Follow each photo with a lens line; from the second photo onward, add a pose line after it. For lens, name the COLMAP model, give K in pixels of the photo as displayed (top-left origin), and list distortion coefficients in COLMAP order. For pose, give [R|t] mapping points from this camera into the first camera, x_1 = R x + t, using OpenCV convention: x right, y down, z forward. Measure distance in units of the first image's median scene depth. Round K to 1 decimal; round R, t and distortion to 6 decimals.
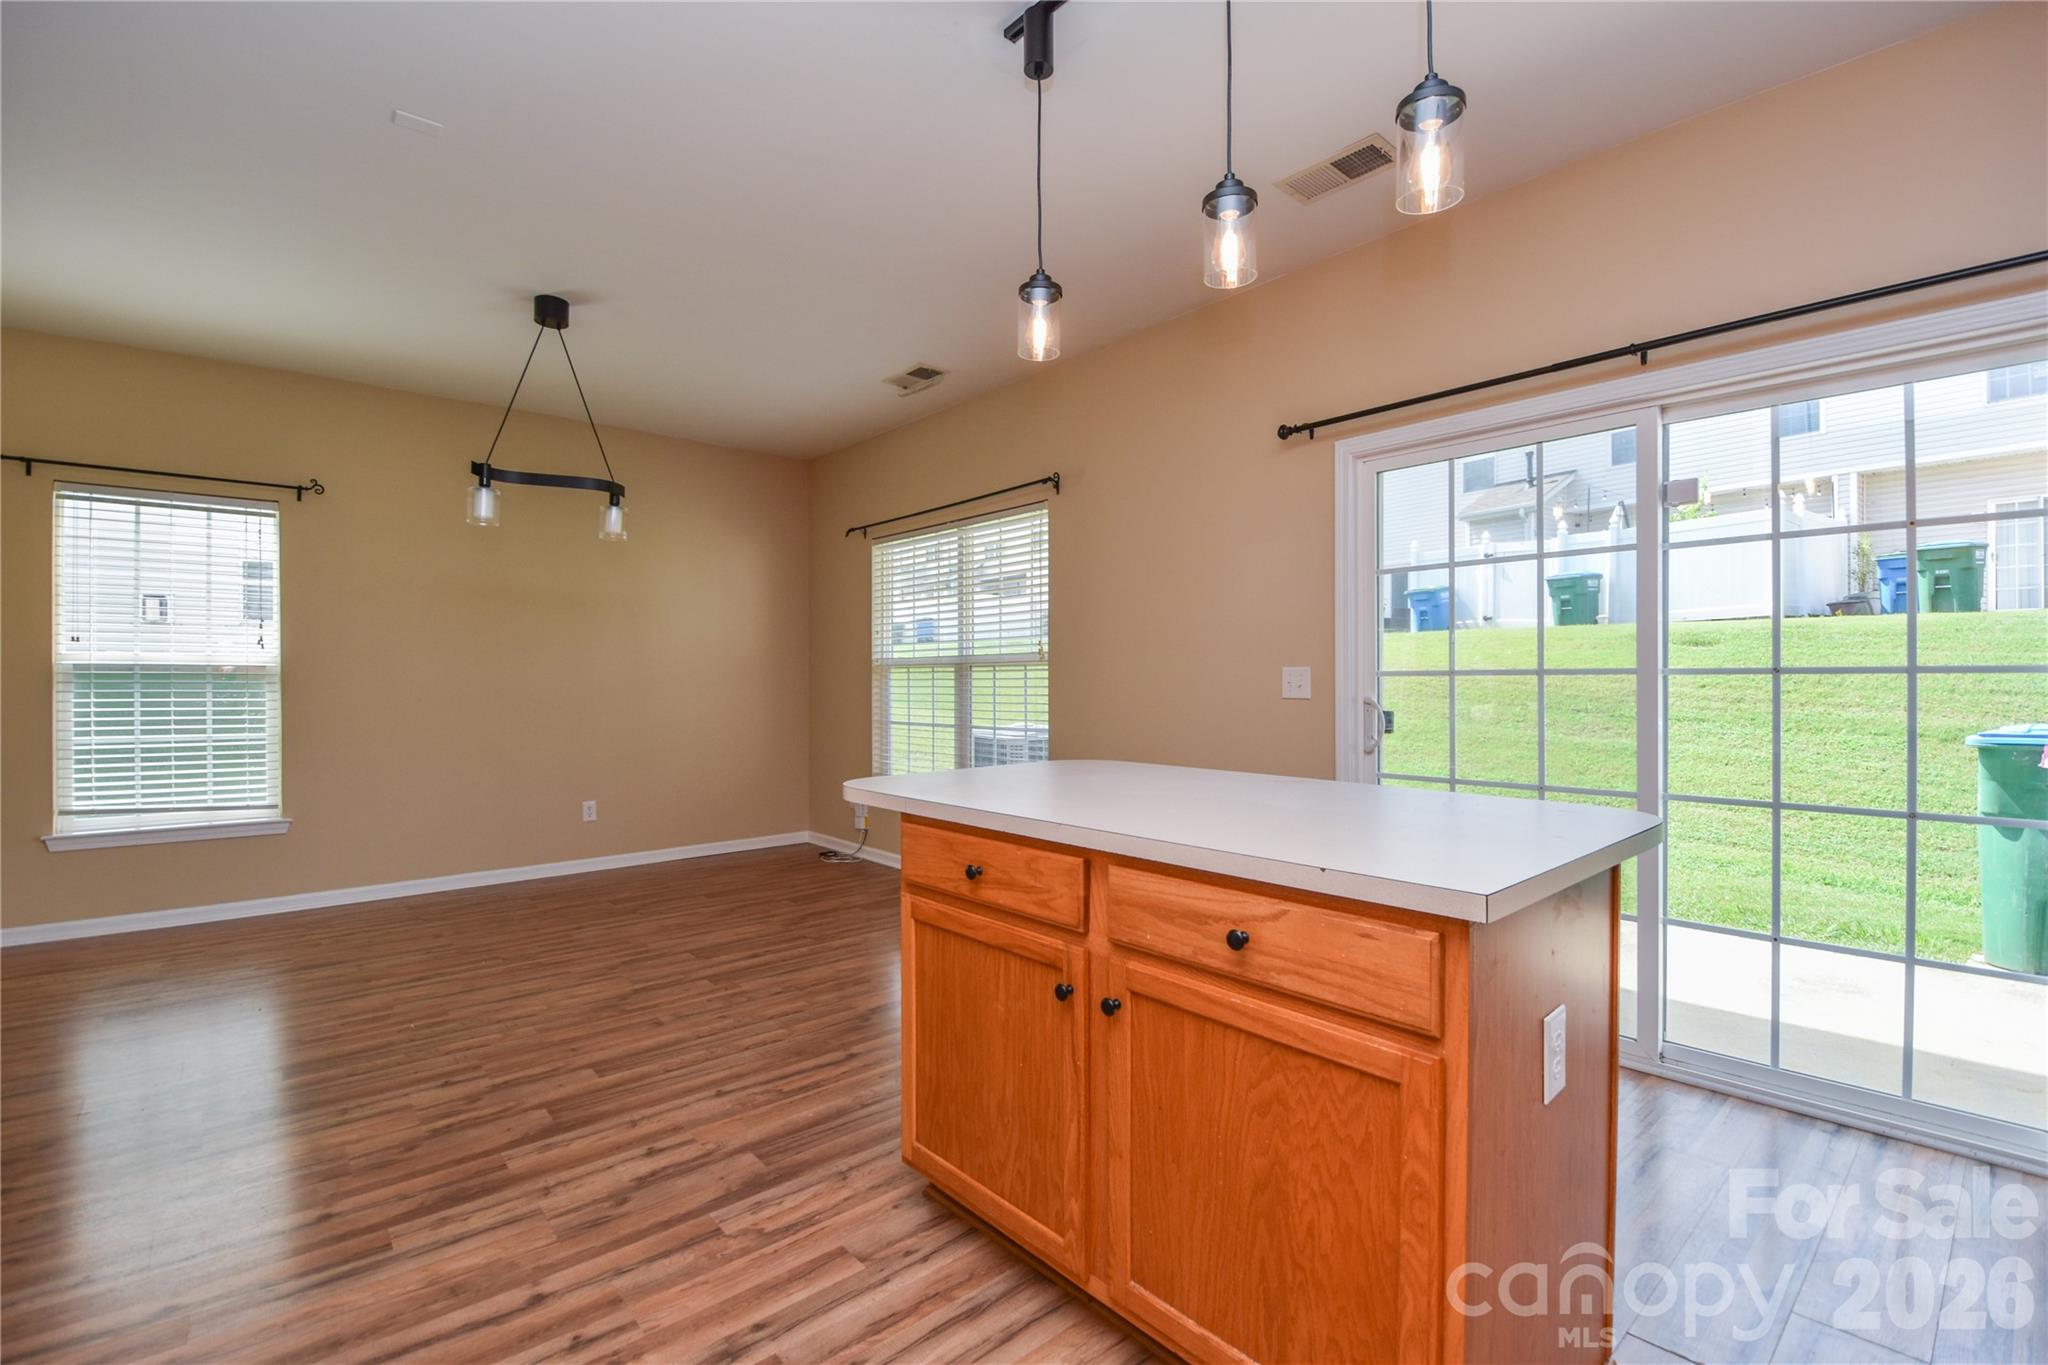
lens RADIAL K [[896.1, 0, 1033.0], [0, 896.1, 684.1], [0, 0, 1]] dist [0.011234, -0.018520]
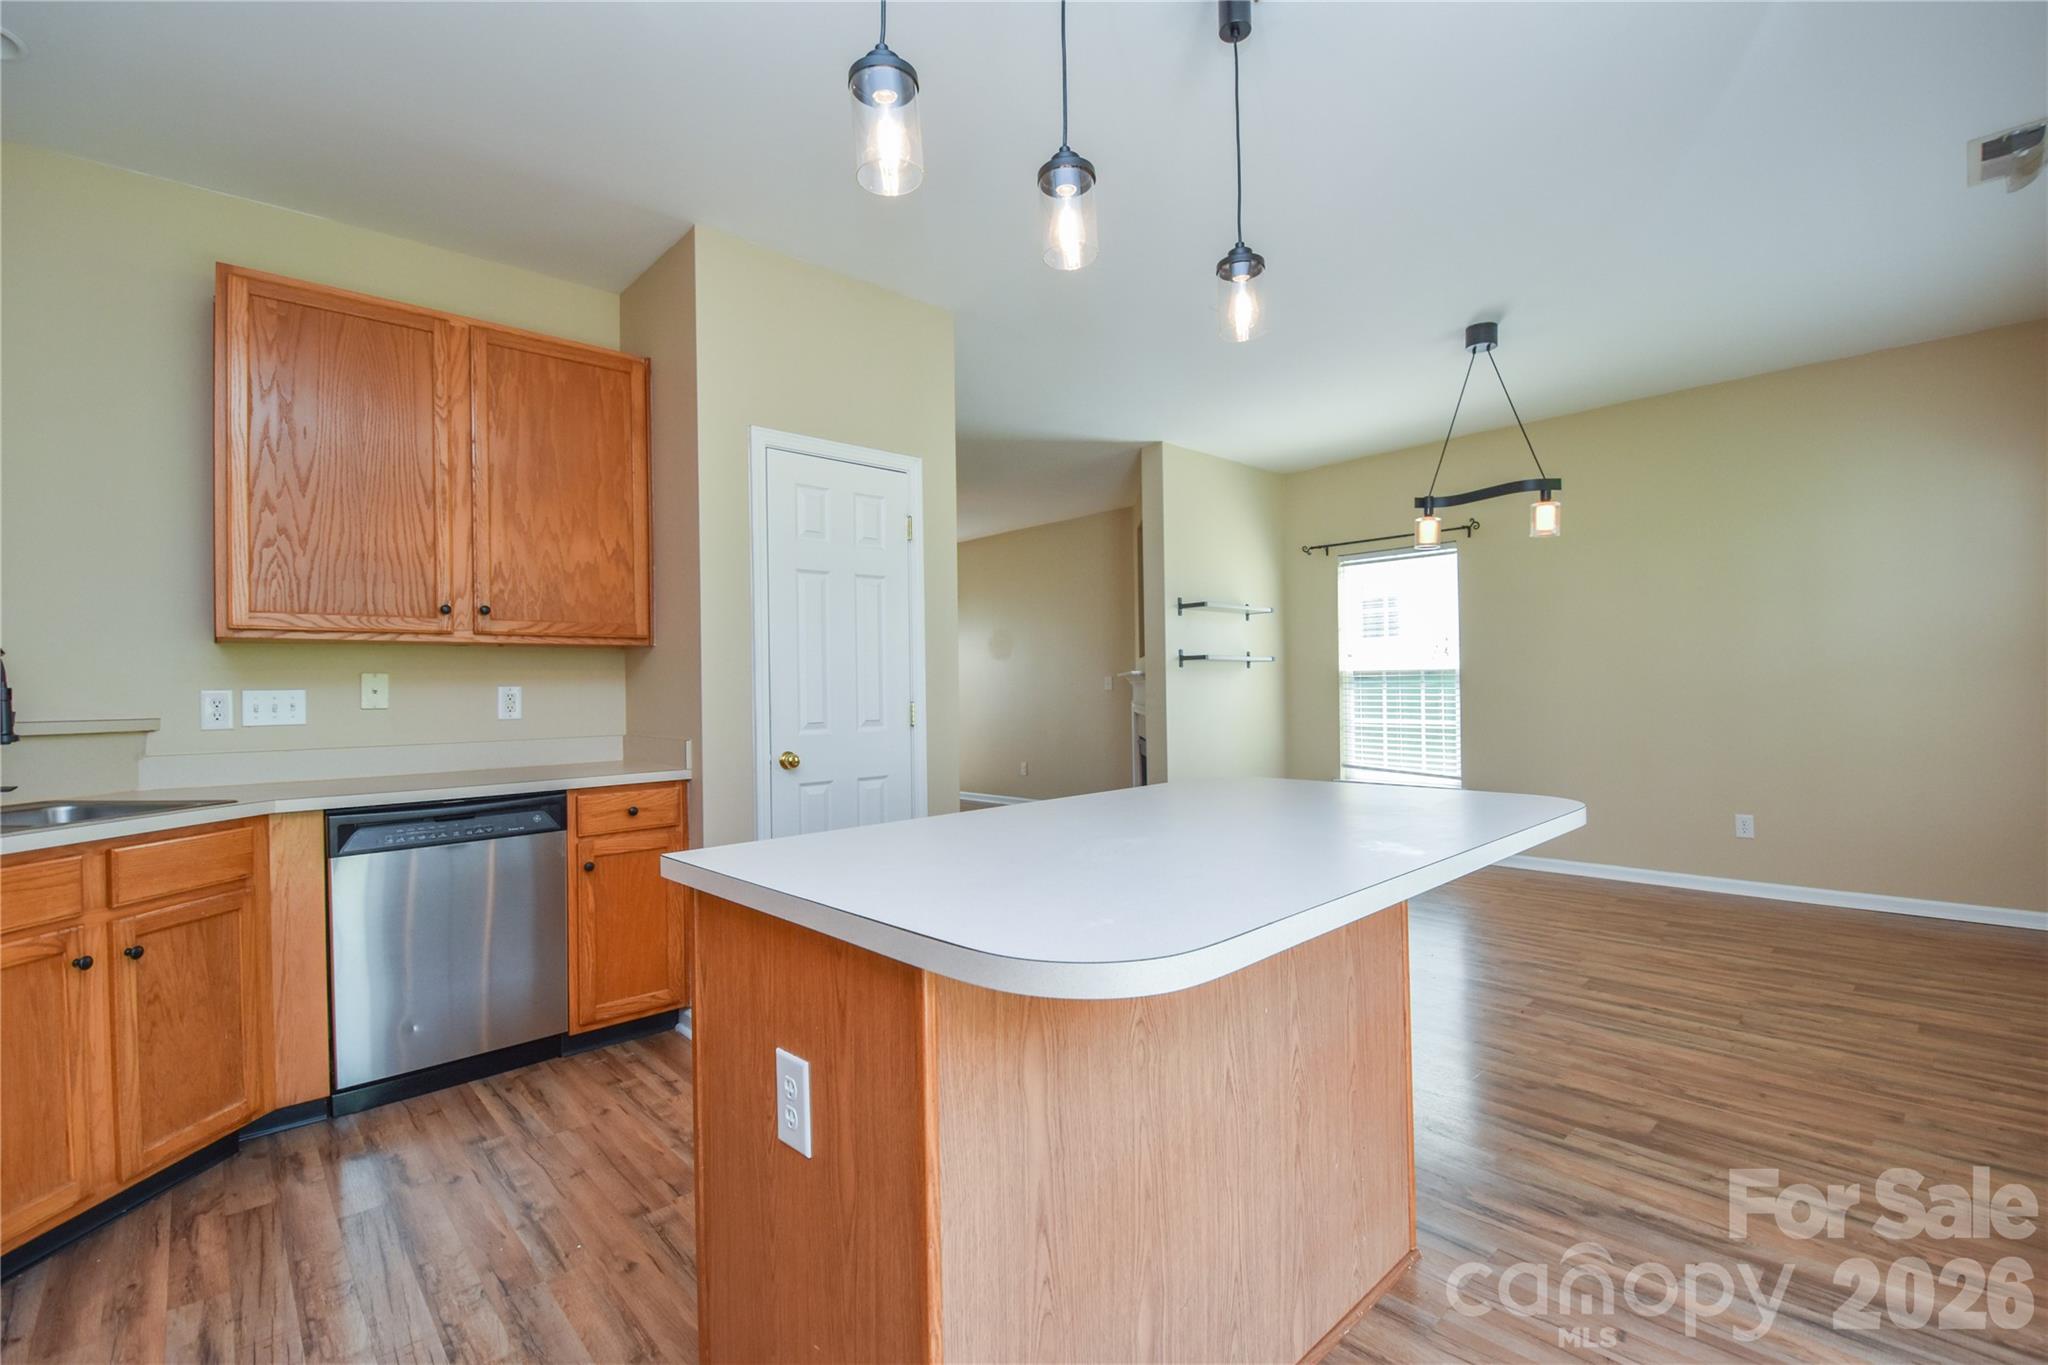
lens RADIAL K [[889.6, 0, 1012.0], [0, 889.6, 685.2], [0, 0, 1]] dist [0.003229, -0.017546]
pose [[0.006404, -0.001747, -0.999978, 0.477767], [0.013563, 0.999907, -0.001660, -0.003589], [0.999888, -0.013552, 0.006427, 0.389453]]
